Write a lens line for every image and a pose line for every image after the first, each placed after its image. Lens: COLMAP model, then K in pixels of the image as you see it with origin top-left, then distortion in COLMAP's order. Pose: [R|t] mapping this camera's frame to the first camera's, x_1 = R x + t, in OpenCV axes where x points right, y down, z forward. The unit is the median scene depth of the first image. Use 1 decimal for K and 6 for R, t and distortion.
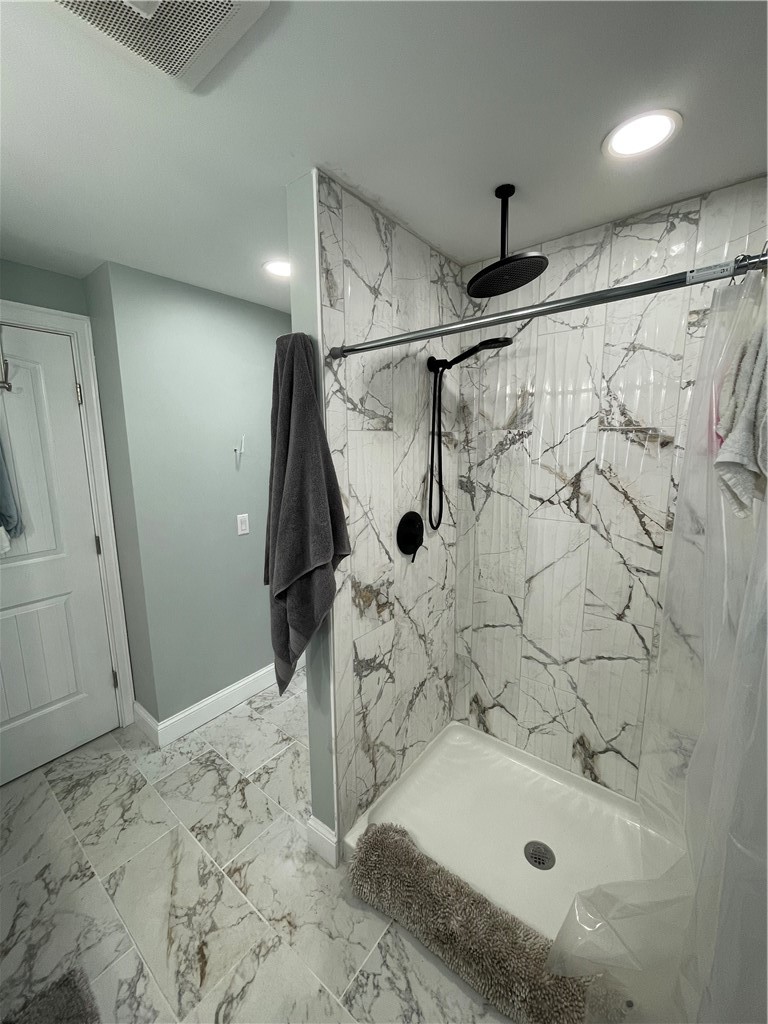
lens RADIAL K [[416.6, 0, 386.2], [0, 416.6, 509.8], [0, 0, 1]] dist [-0.002124, 0.000405]
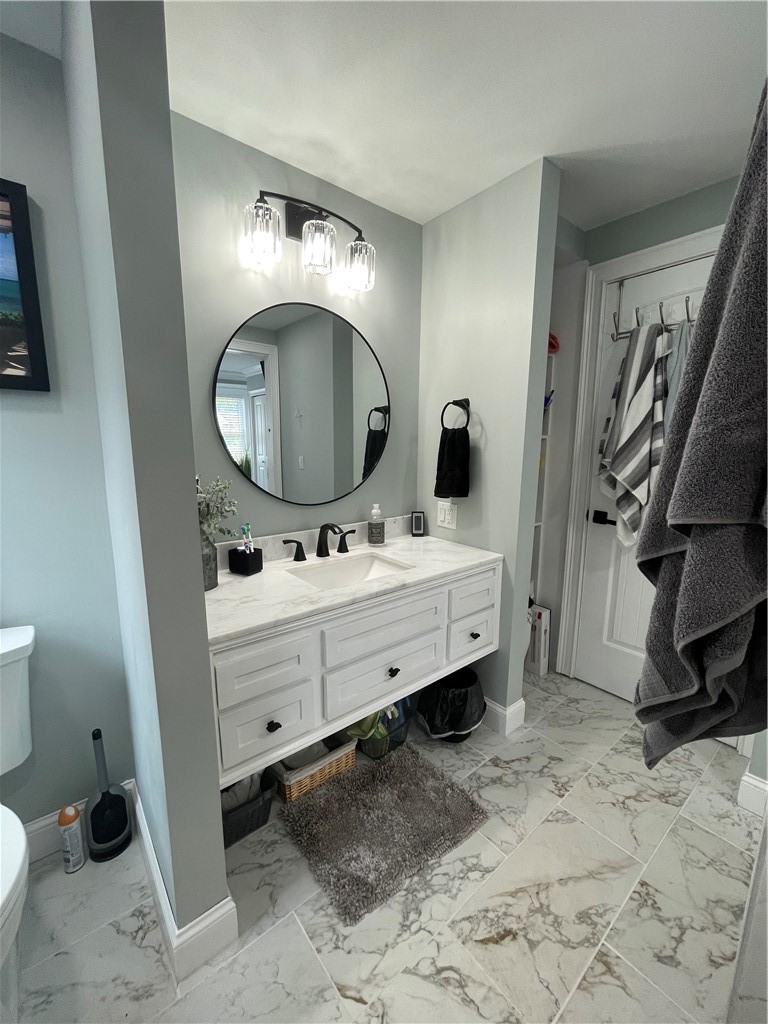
lens RADIAL K [[412.0, 0, 386.6], [0, 412.0, 511.3], [0, 0, 1]] dist [-0.000439, -0.002118]
pose [[-0.208242, 0.167719, -0.963590, 0.243037], [-0.162846, 0.965491, 0.203243, 0.062680], [0.964426, 0.199241, -0.173743, 0.616403]]
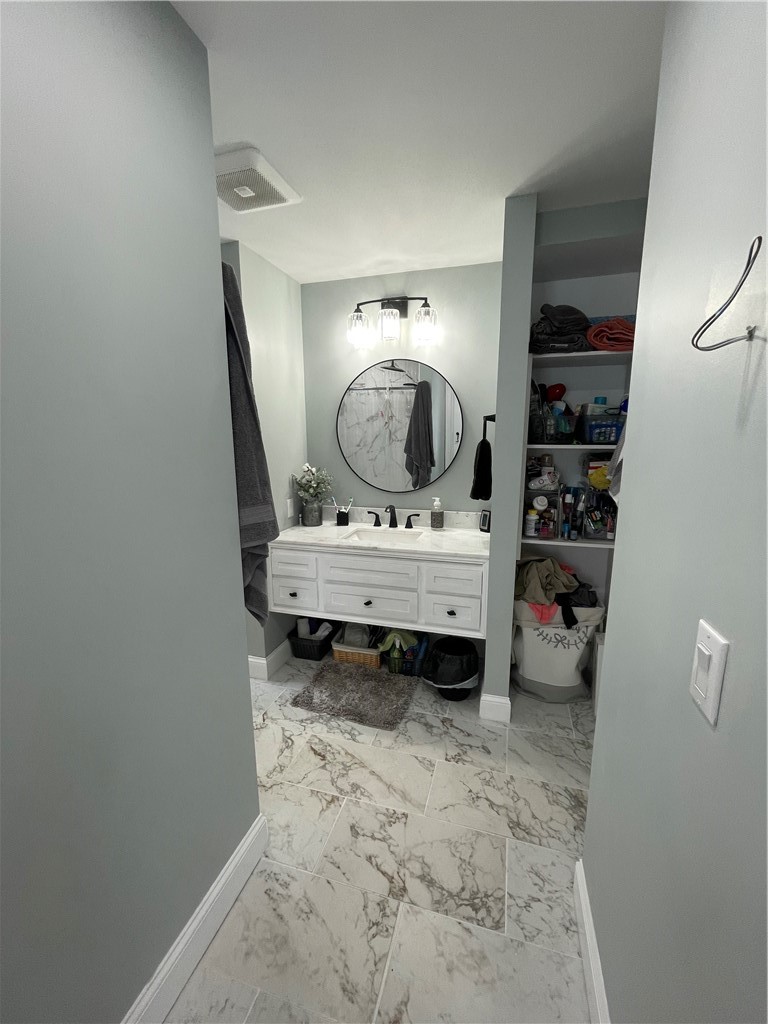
lens RADIAL K [[416.6, 0, 386.2], [0, 416.6, 509.8], [0, 0, 1]] dist [-0.002124, 0.000405]
pose [[-0.925936, 0.077633, -0.369616, -0.156216], [-0.051095, 0.943900, 0.326253, -0.181110], [0.374209, 0.320975, -0.870025, 1.734480]]
